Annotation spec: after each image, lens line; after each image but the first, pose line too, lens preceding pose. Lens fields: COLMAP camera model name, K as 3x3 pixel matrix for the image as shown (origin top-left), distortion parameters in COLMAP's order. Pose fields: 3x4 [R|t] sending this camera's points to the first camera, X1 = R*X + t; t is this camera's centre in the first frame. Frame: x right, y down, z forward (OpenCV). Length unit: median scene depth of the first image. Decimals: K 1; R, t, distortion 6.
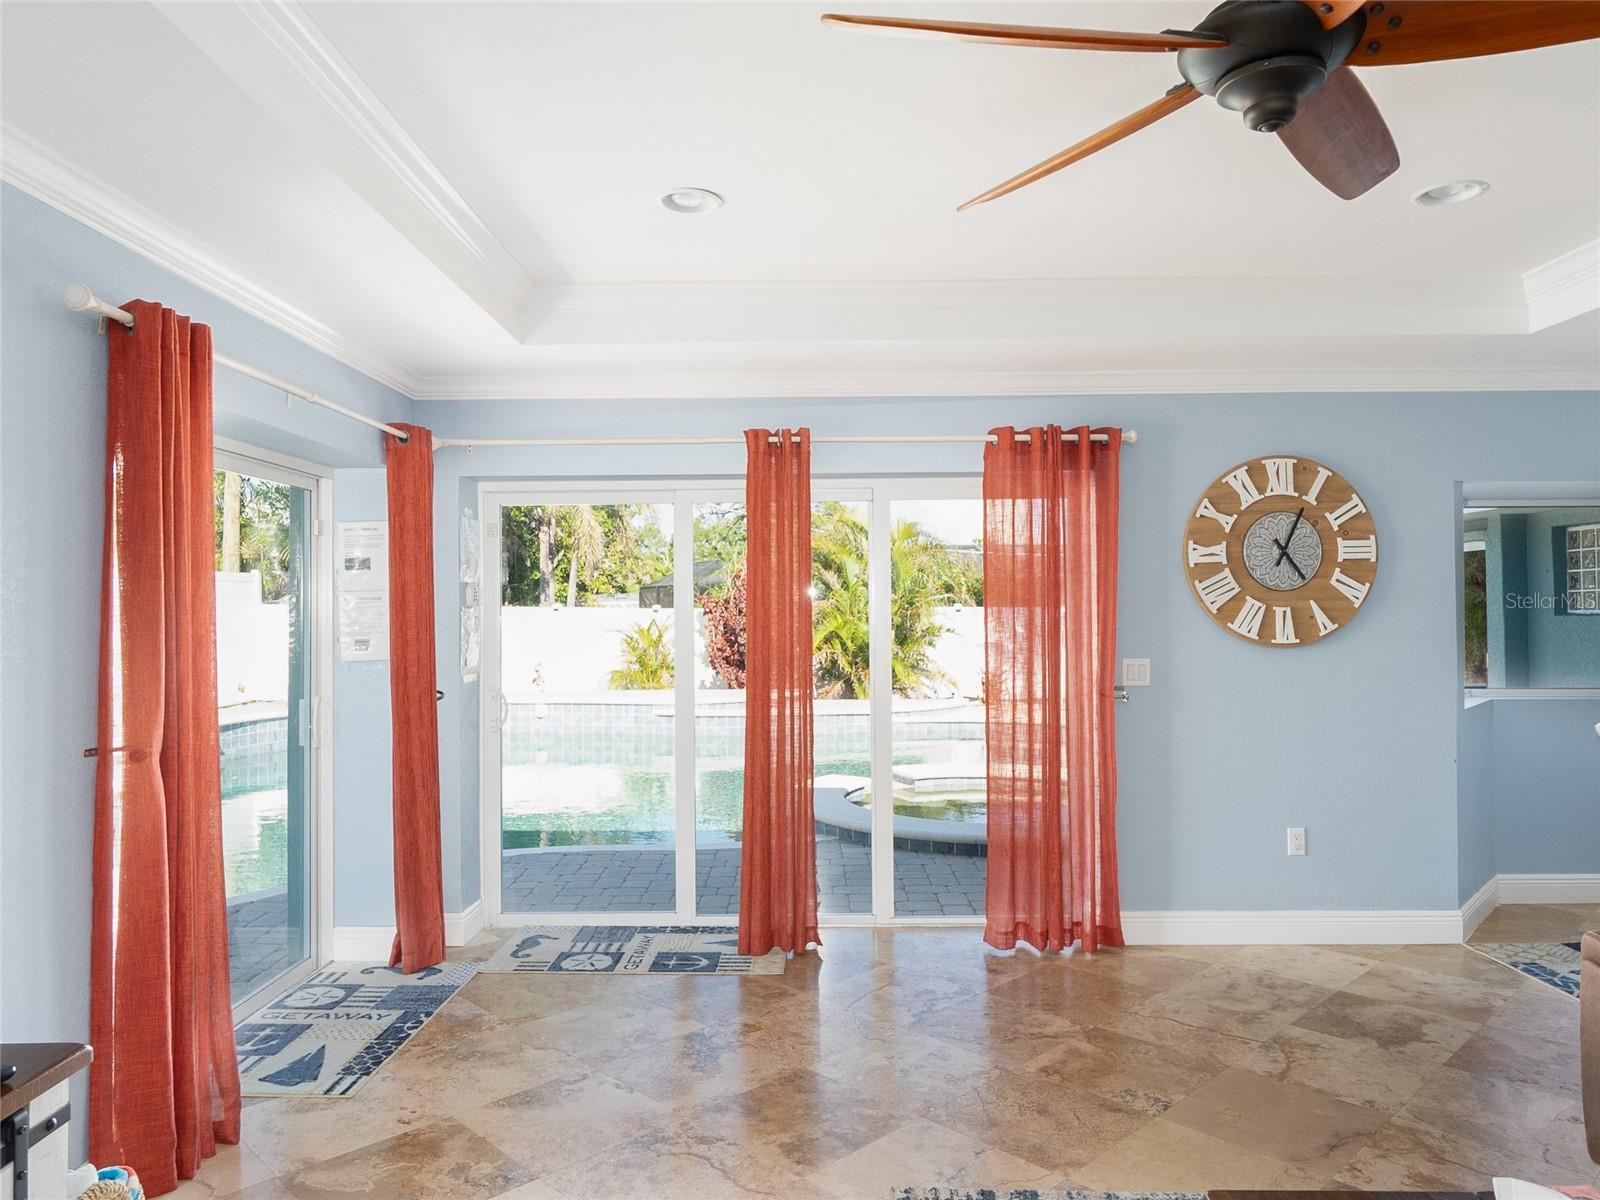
lens RADIAL K [[1077.7, 0, 801.2], [0, 1077.7, 604.4], [0, 0, 1]] dist [-0.002177, -0.000369]
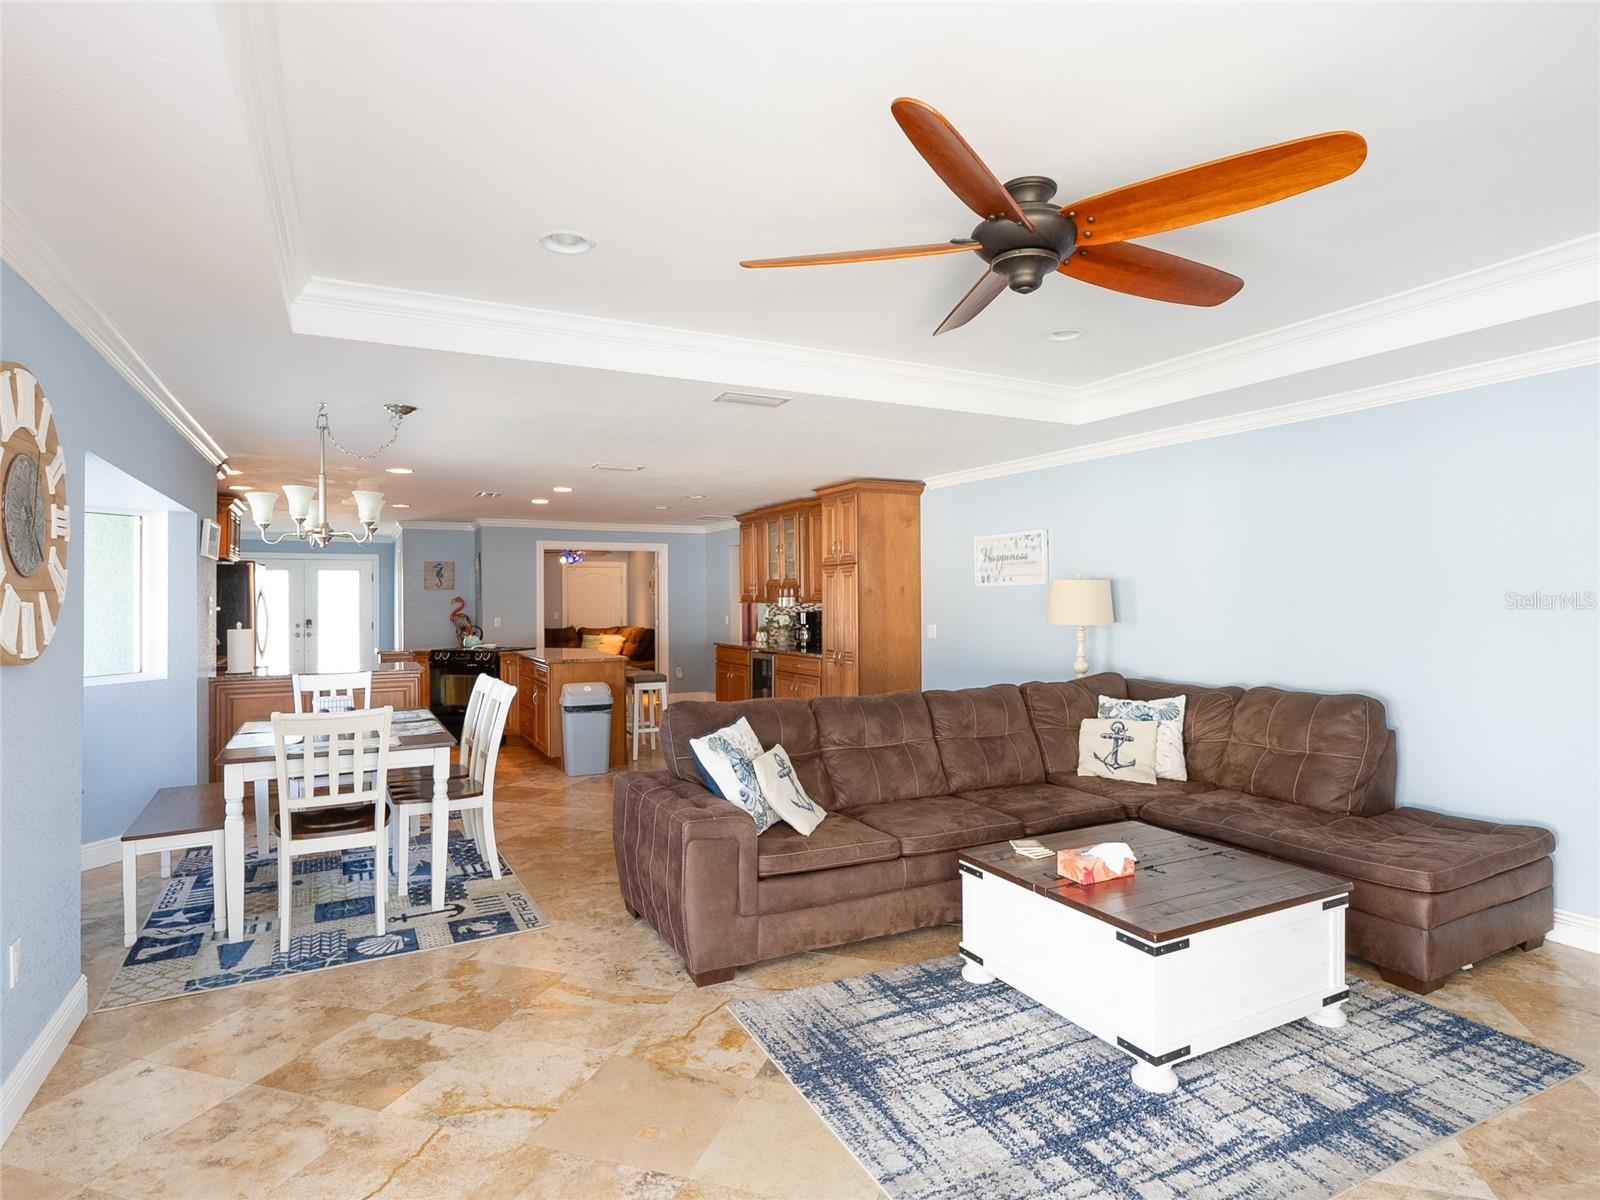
lens RADIAL K [[843.2, 0, 808.4], [0, 843.2, 602.3], [0, 0, 1]] dist [0.001872, 0.000043]
pose [[-0.465958, 0.010678, 0.884742, -0.245180], [-0.001383, 0.999917, -0.012796, 0.009484], [-0.884806, -0.007186, -0.465905, 0.913911]]
